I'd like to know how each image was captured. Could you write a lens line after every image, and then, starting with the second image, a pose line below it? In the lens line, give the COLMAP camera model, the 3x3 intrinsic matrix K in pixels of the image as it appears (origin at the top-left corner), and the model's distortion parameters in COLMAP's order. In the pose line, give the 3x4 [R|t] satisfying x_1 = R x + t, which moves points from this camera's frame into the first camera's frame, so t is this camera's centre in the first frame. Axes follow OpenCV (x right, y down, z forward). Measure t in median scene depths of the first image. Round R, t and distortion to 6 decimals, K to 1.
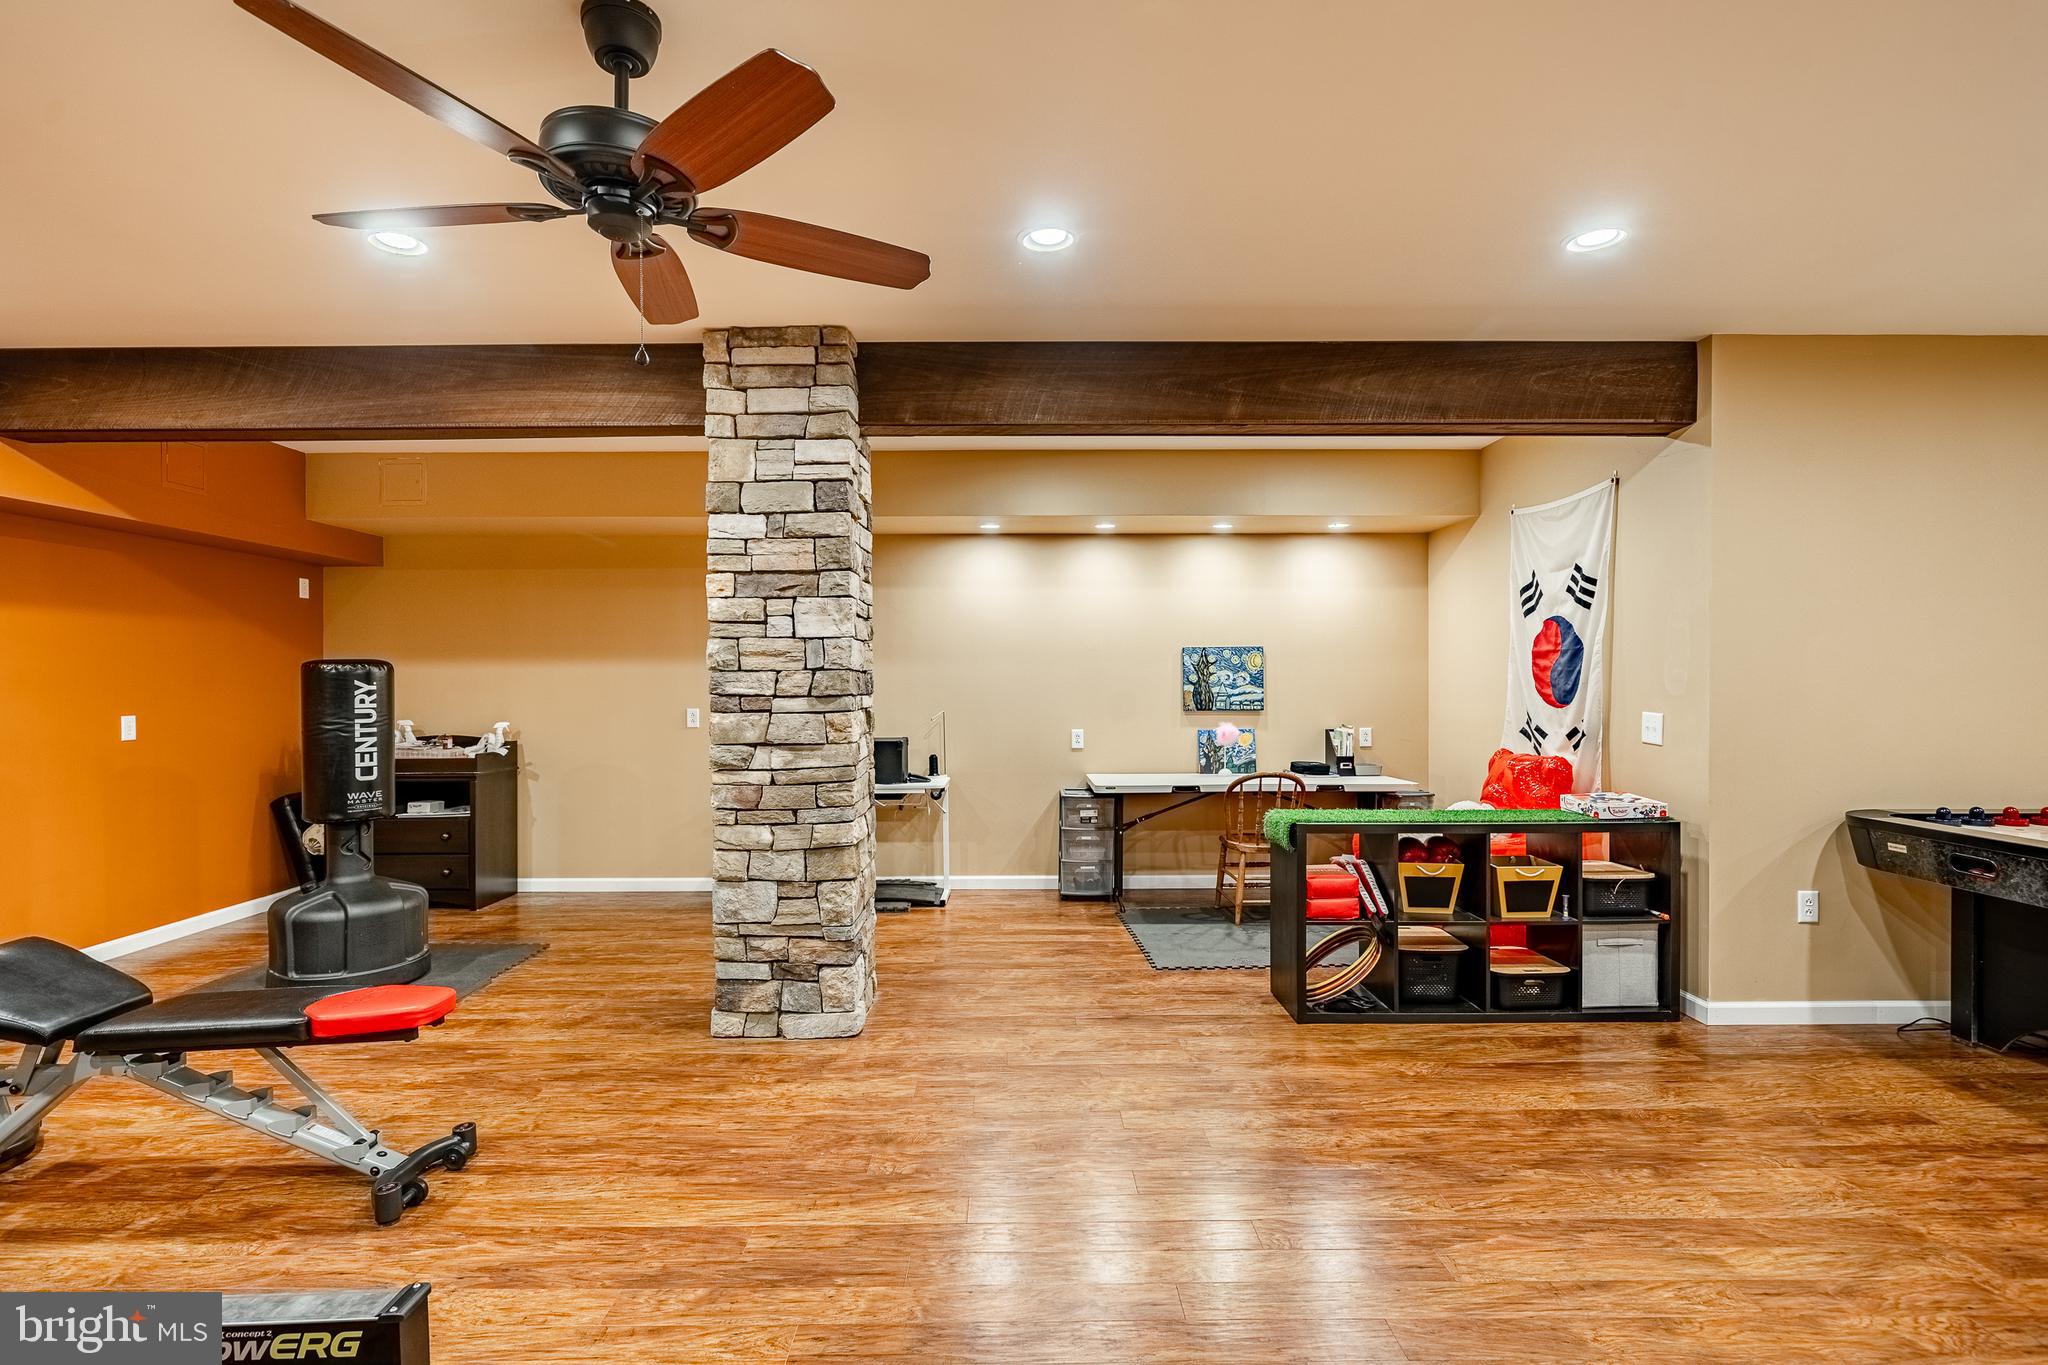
lens RADIAL K [[958.2, 0, 1030.6], [0, 958.2, 703.6], [0, 0, 1]] dist [-0.002493, -0.000245]
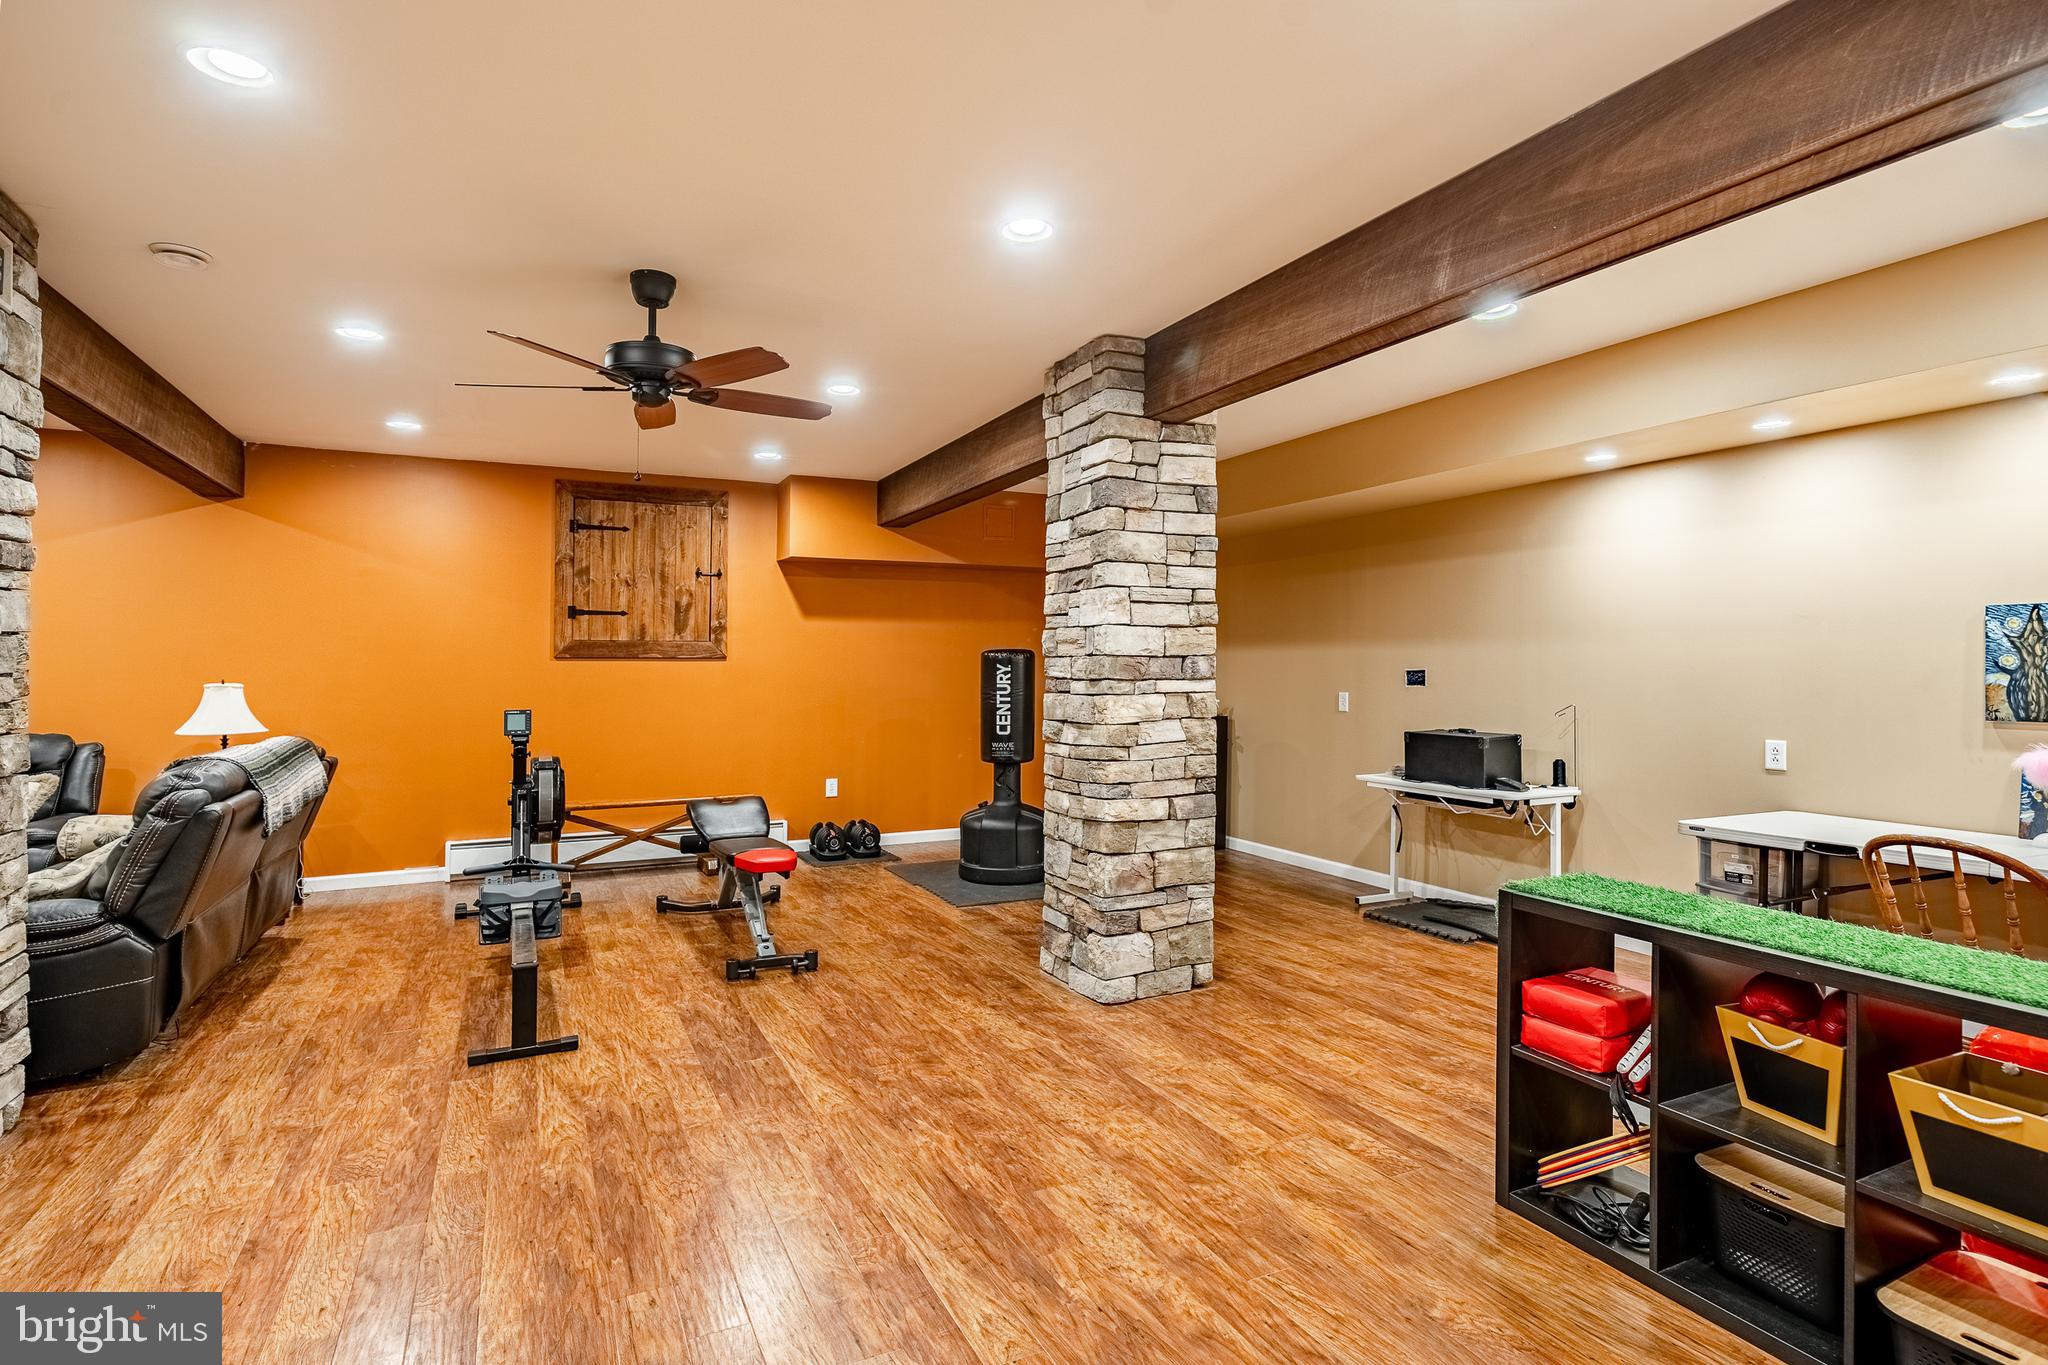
lens RADIAL K [[1016.6, 0, 1028.9], [0, 1016.6, 663.7], [0, 0, 1]] dist [-0.001483, 0.001063]
pose [[0.439890, 0.001216, -0.898051, 0.781451], [-0.021014, 0.999739, -0.008939, -0.014102], [0.897806, 0.022804, 0.439801, 0.429482]]
